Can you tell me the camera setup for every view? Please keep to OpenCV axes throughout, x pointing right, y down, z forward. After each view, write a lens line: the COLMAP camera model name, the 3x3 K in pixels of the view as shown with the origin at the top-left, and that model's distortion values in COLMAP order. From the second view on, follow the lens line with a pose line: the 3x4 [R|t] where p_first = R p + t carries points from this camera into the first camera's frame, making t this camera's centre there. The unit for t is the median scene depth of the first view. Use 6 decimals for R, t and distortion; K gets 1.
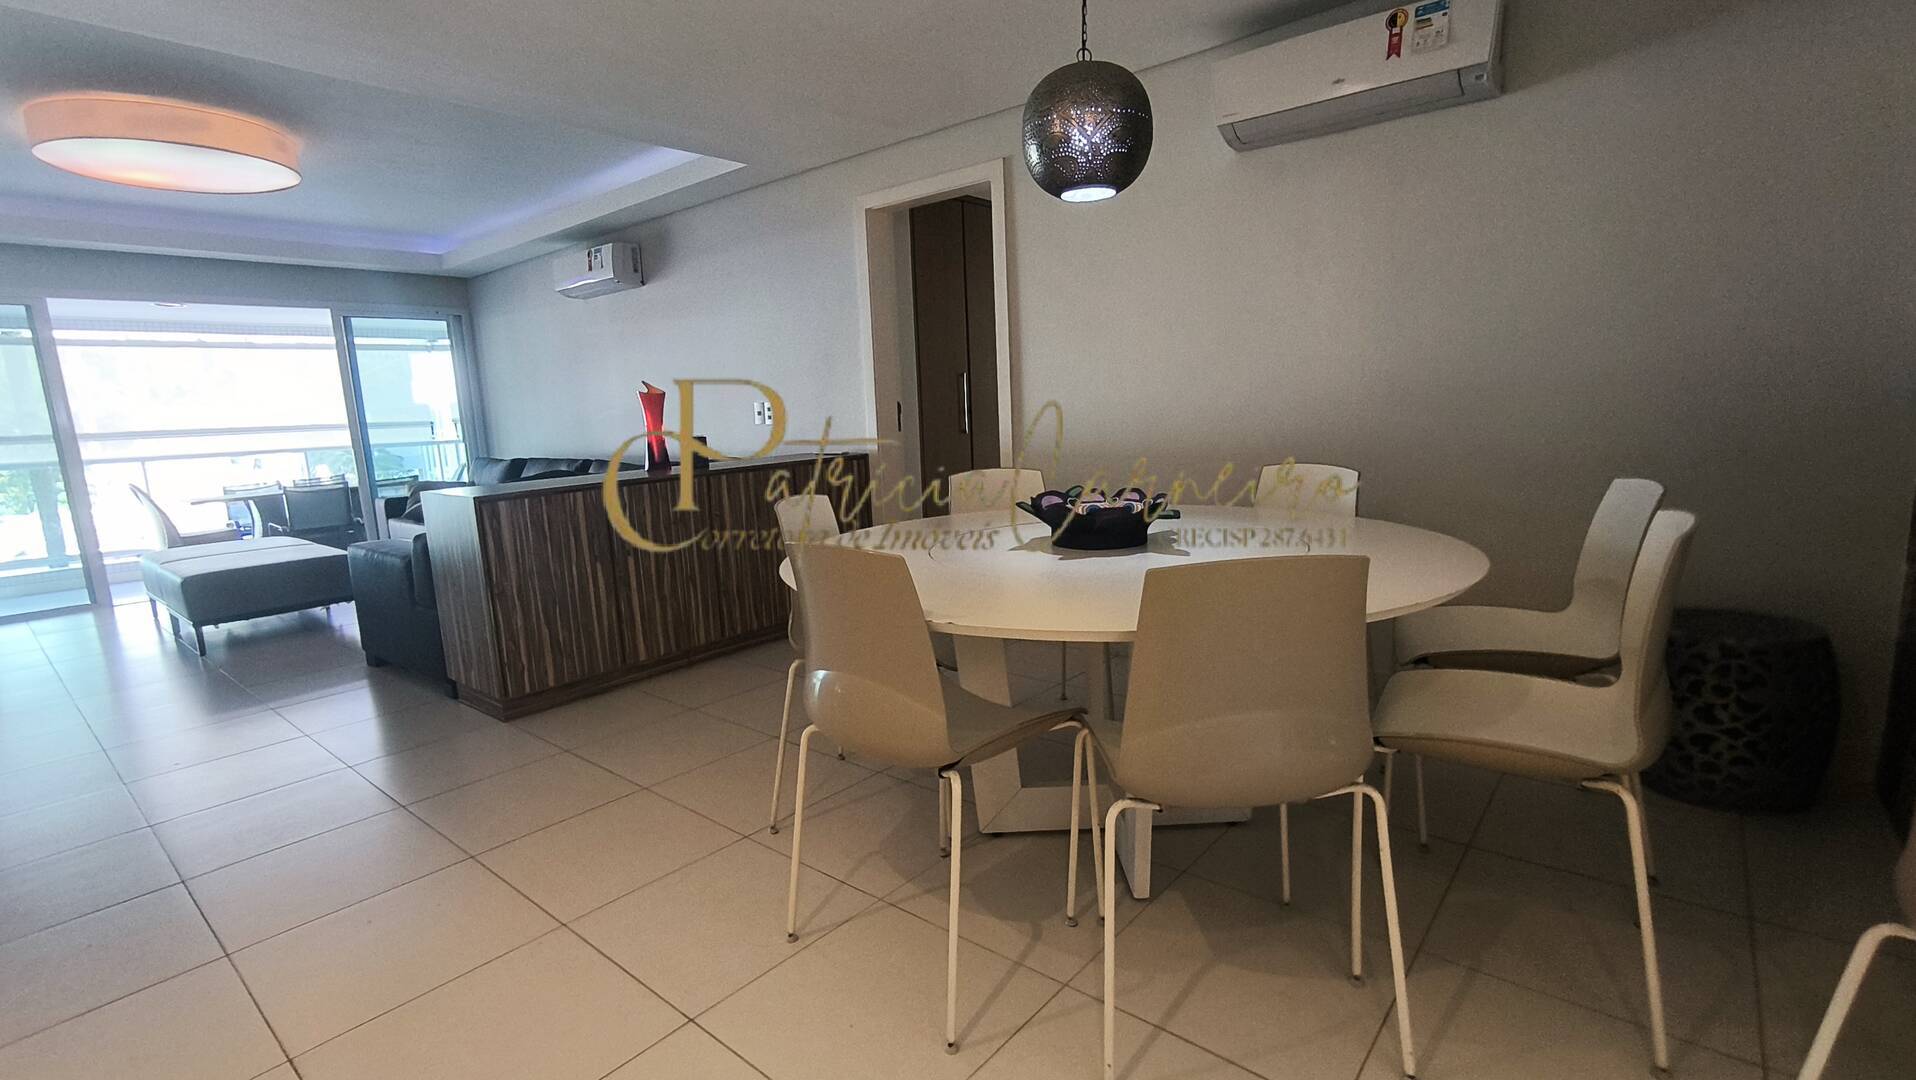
lens RADIAL K [[869.1, 0, 939.6], [0, 869.1, 547.7], [0, 0, 1]] dist [-0.014985, 0.009737]
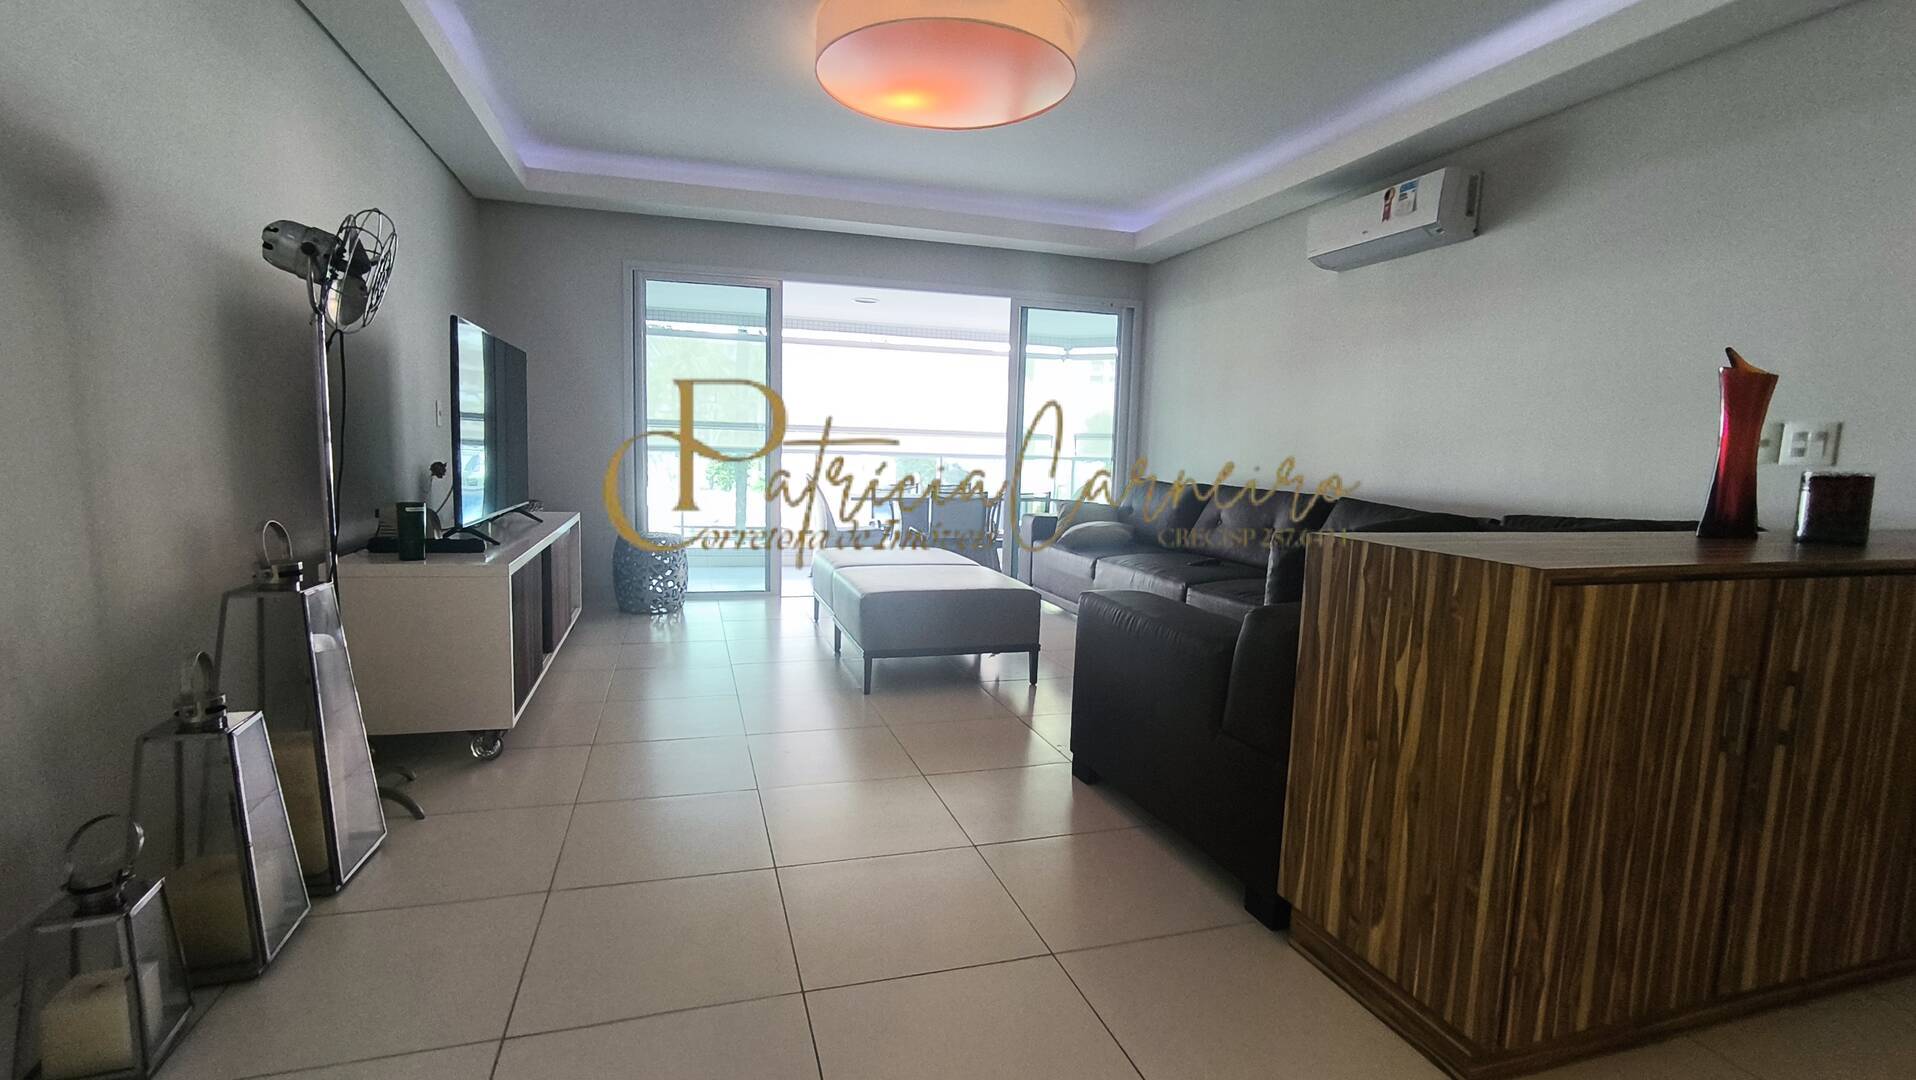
lens RADIAL K [[869.1, 0, 938.8], [0, 869.1, 545.9], [0, 0, 1]] dist [-0.014985, 0.009737]
pose [[0.834583, 0.133709, -0.534410, -0.386729], [-0.160593, 0.987013, -0.003846, -0.014674], [0.526955, 0.089032, 0.845217, 0.350347]]
